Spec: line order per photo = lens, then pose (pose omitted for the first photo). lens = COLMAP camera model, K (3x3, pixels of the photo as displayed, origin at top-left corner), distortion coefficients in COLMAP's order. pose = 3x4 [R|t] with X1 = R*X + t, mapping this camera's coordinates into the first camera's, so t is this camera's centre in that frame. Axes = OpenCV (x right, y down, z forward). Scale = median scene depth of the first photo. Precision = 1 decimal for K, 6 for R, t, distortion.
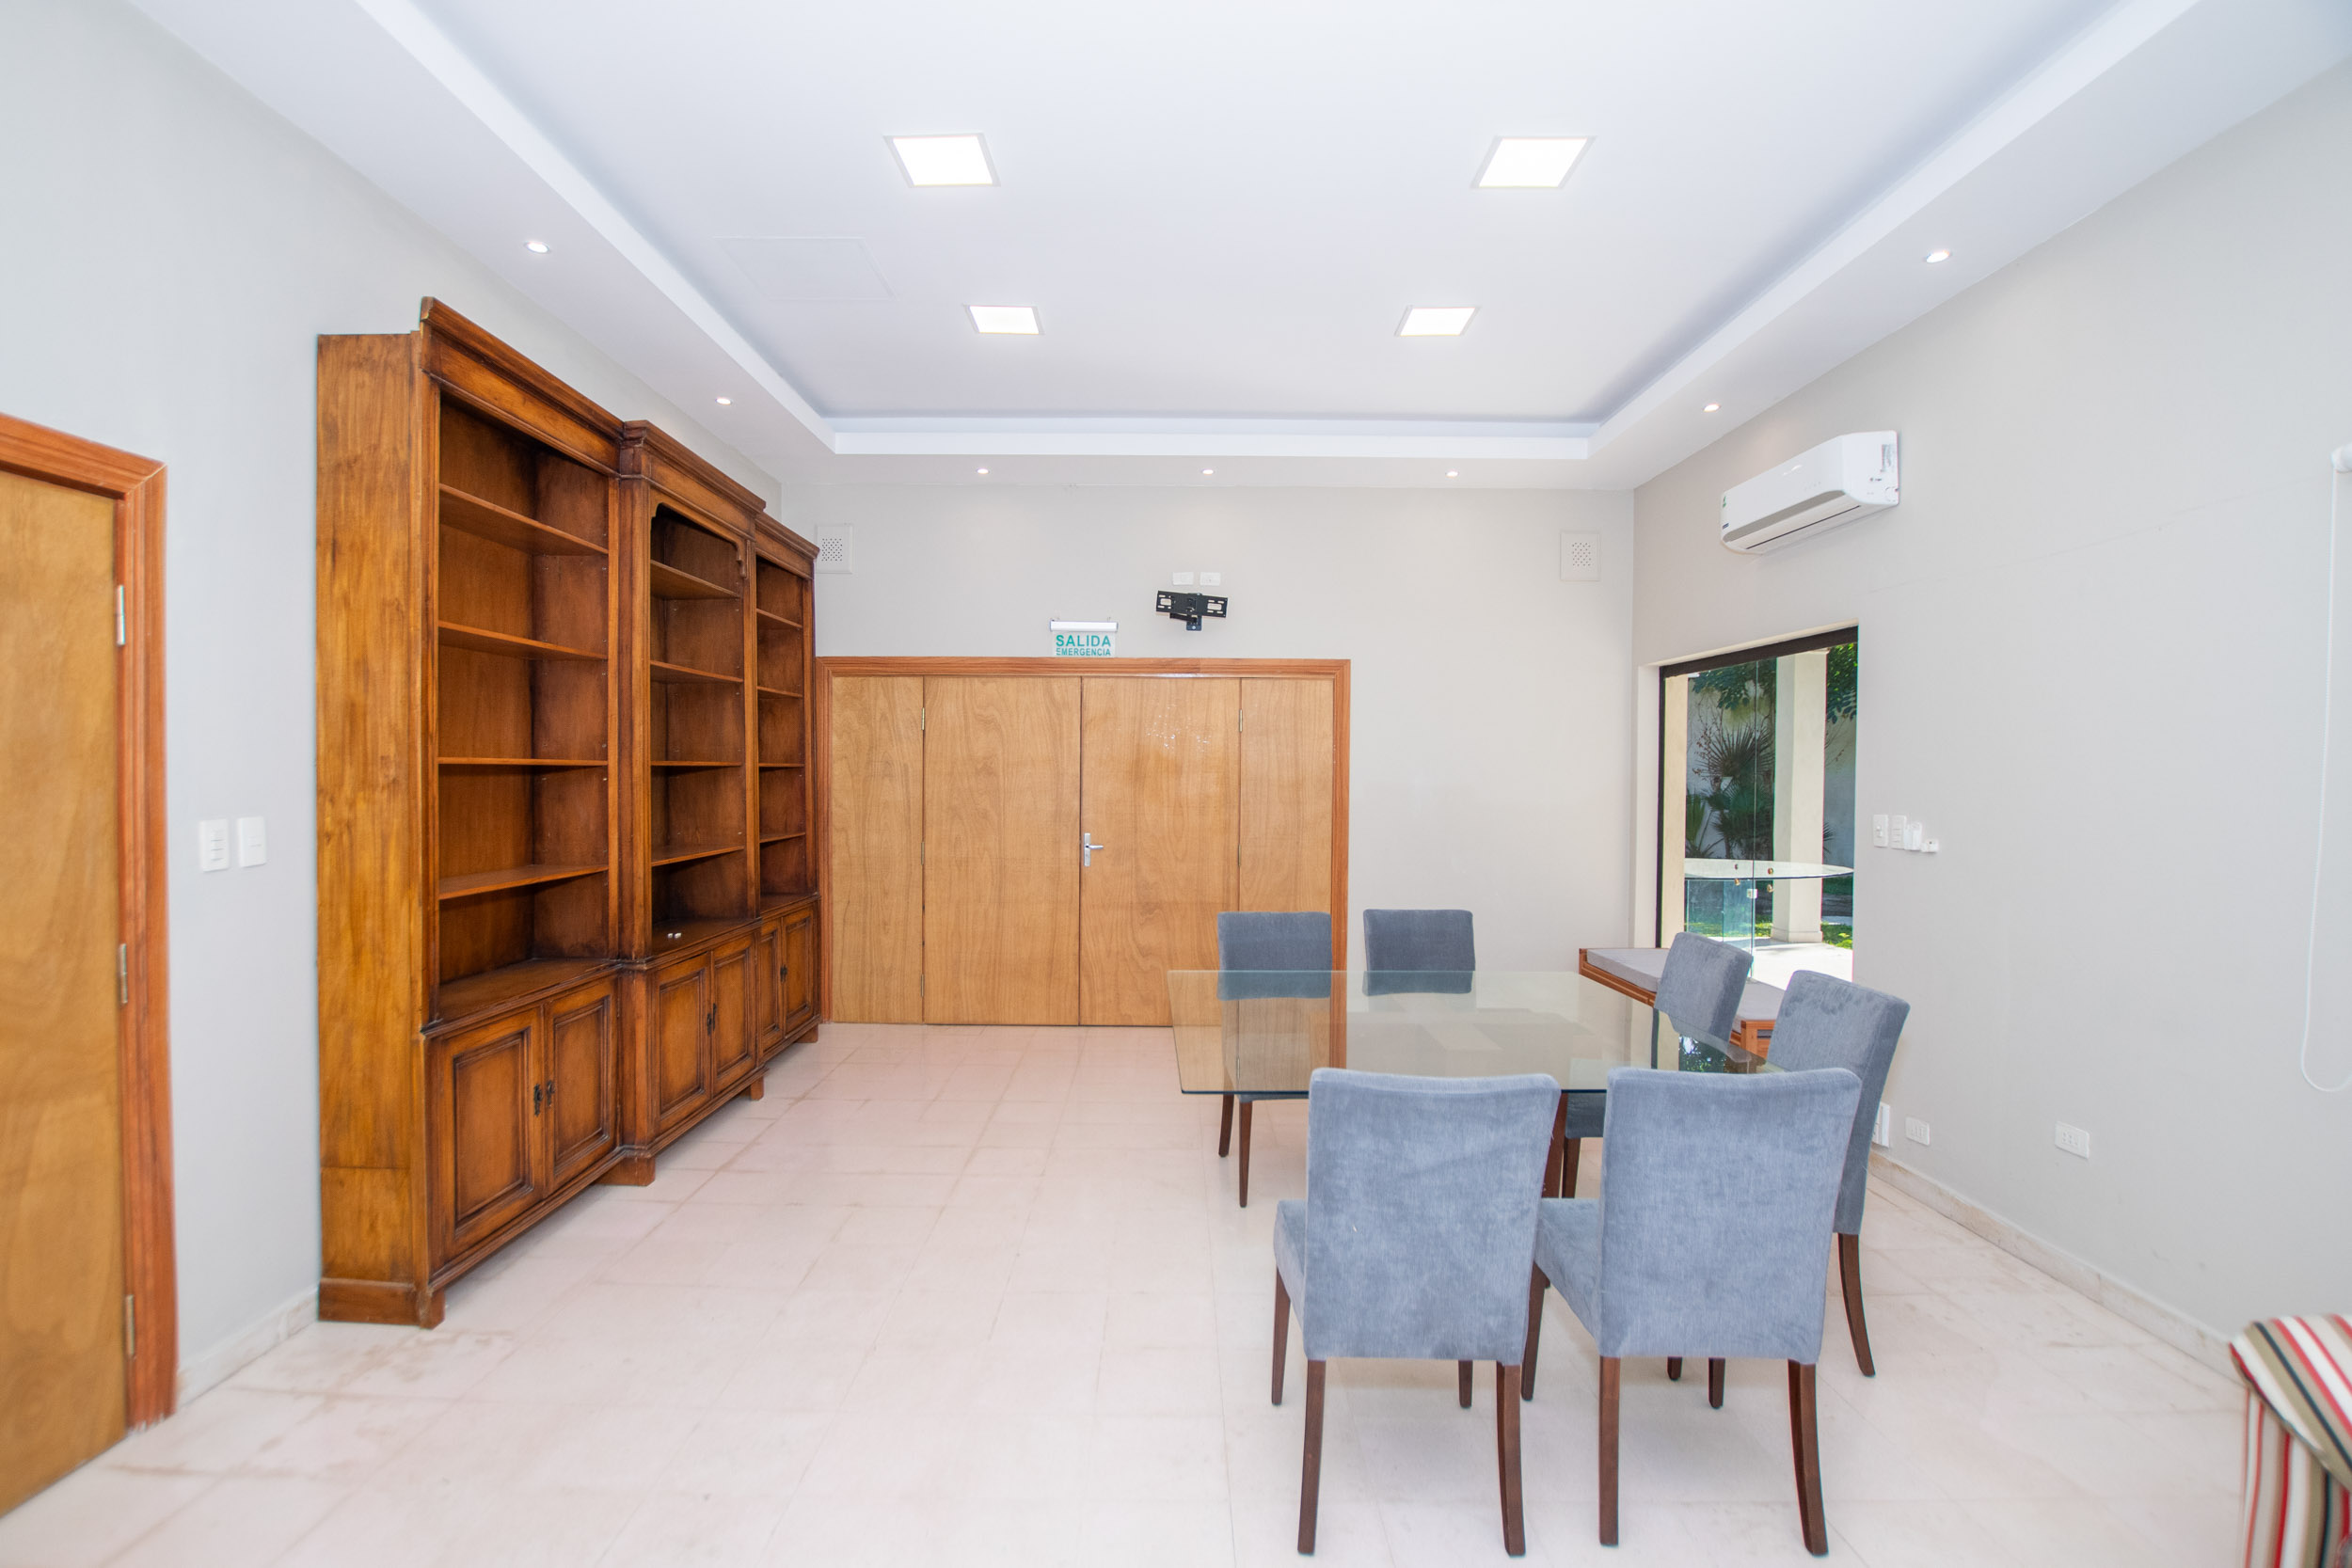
lens RADIAL K [[1088.8, 0, 1176.0], [0, 1088.8, 784.0], [0, 0, 1]] dist [-0.021797, 0.001394]
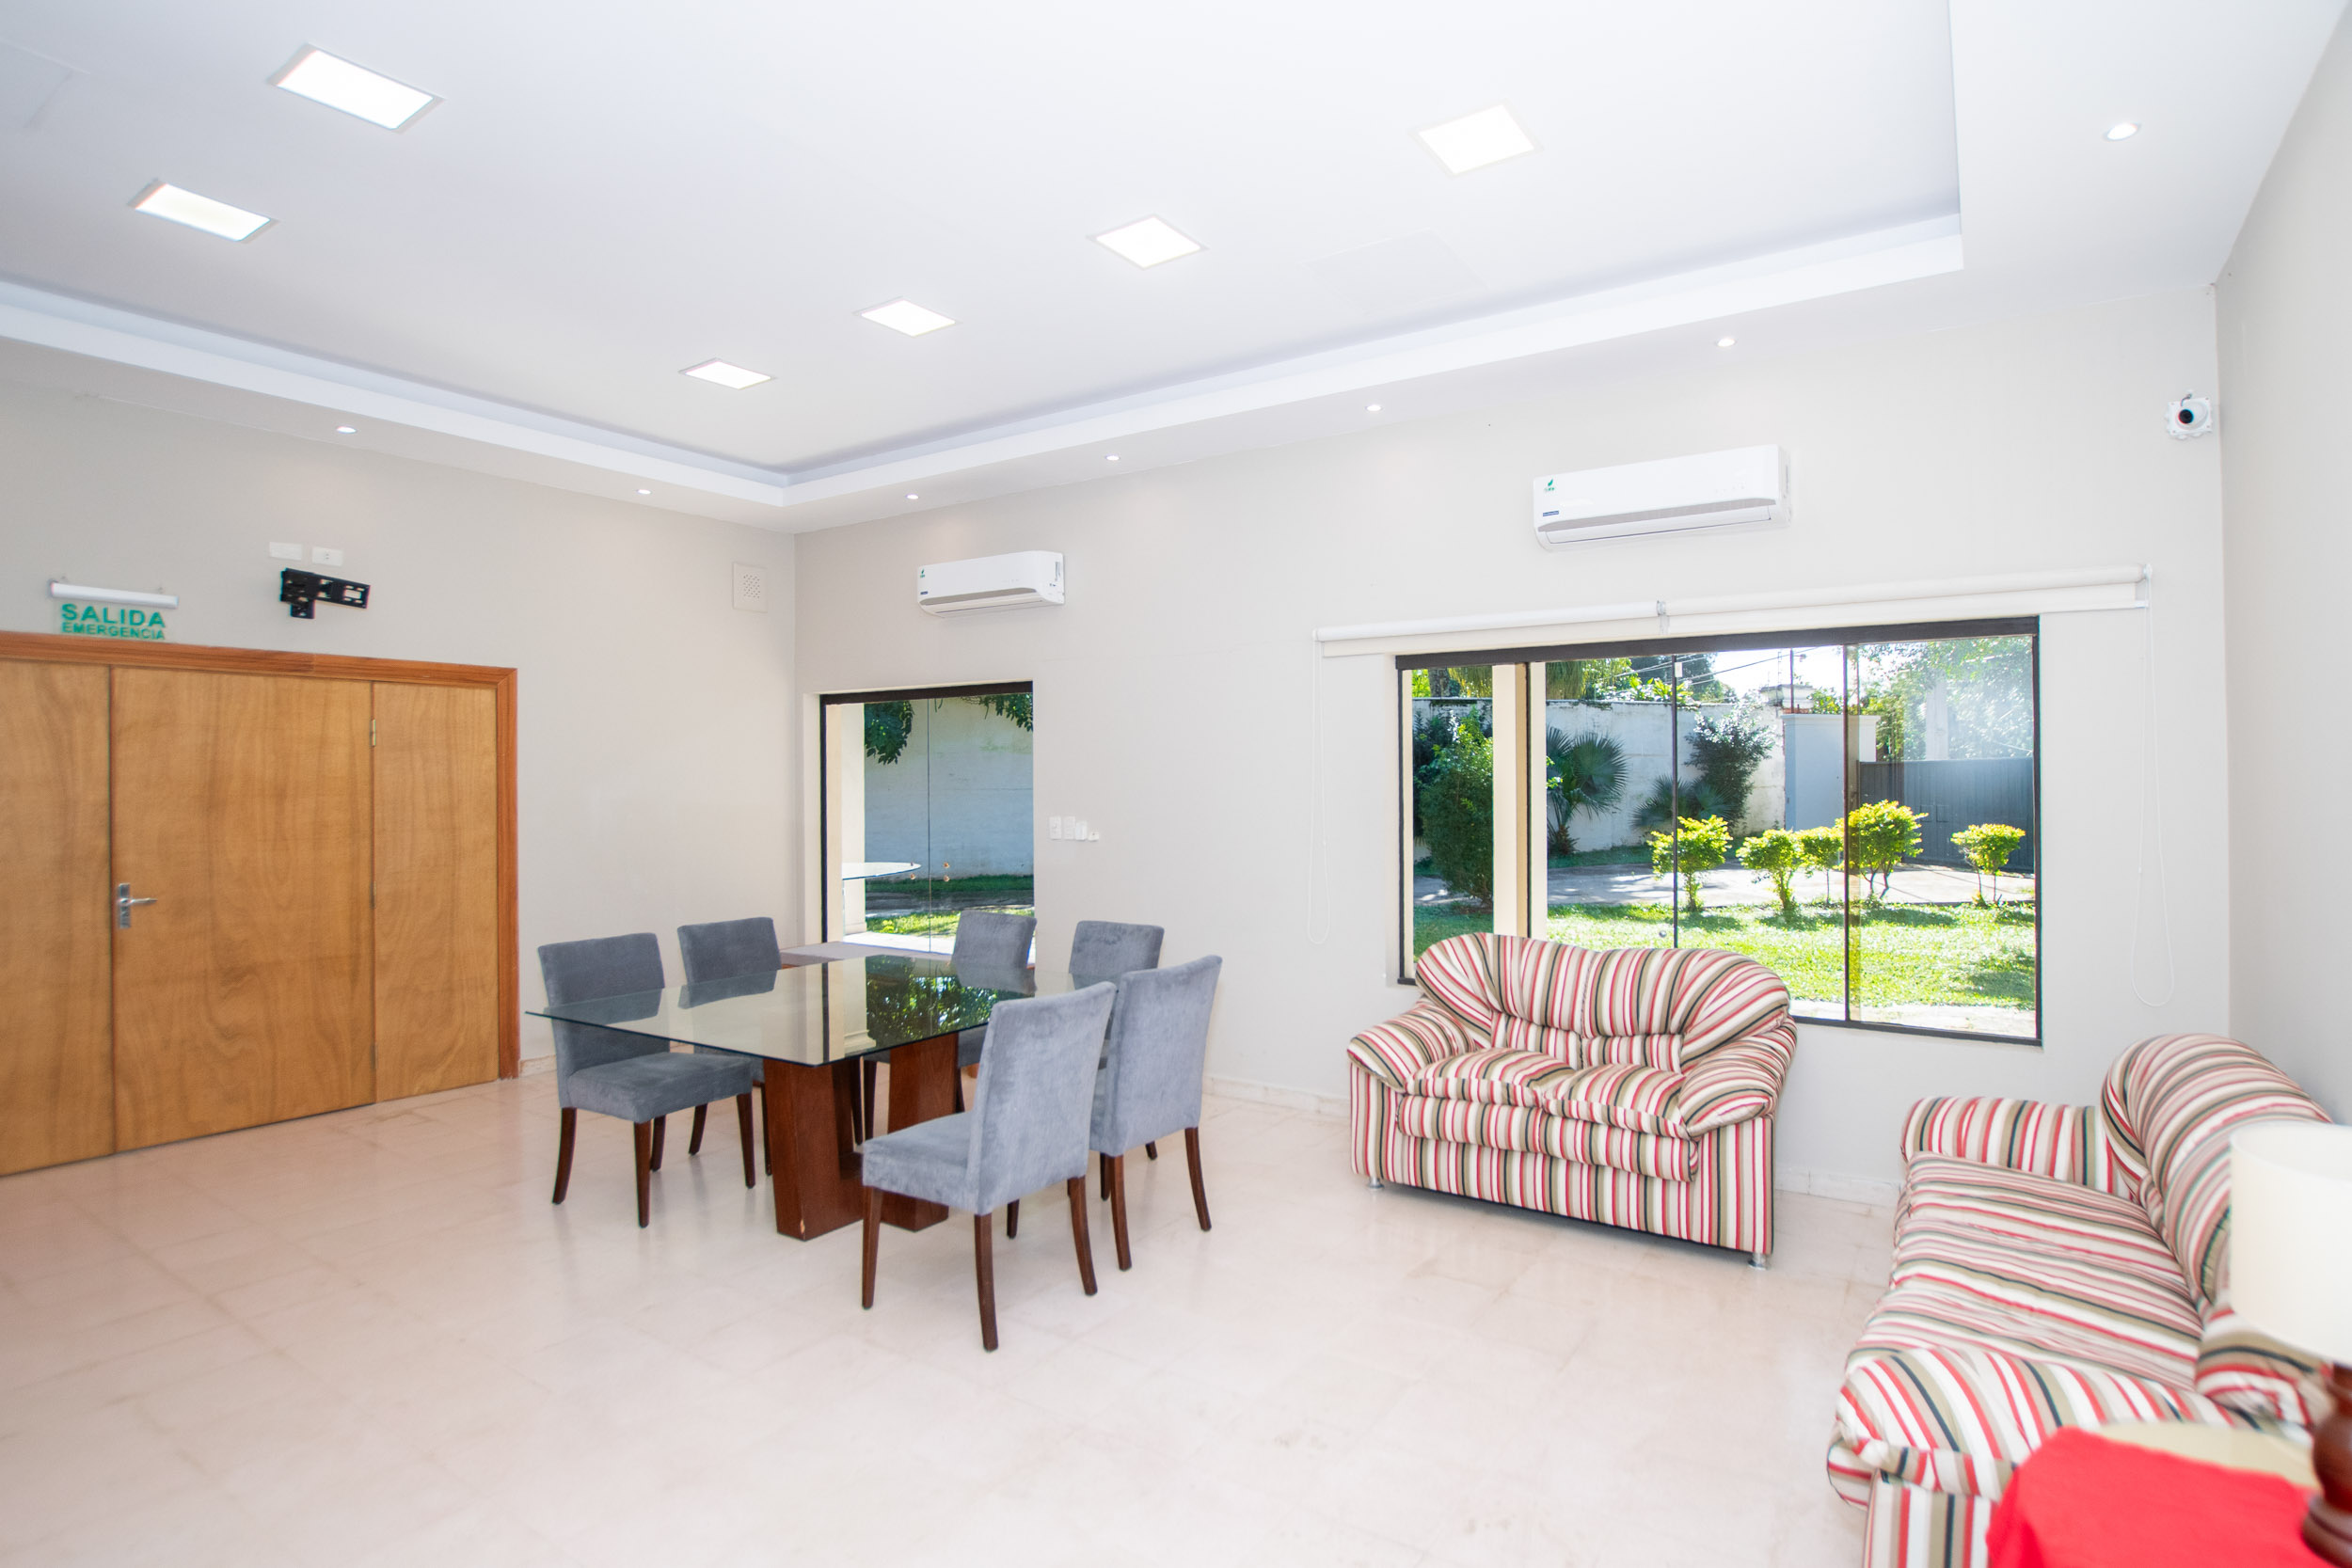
lens RADIAL K [[1110.3, 0, 1293.9], [0, 1110.3, 771.2], [0, 0, 1]] dist [-0.017753, 0.000111]
pose [[0.533582, -0.001243, 0.845747, -0.276603], [0.017899, 0.999792, -0.009823, -0.008053], [-0.845559, 0.020380, 0.533493, -0.039295]]
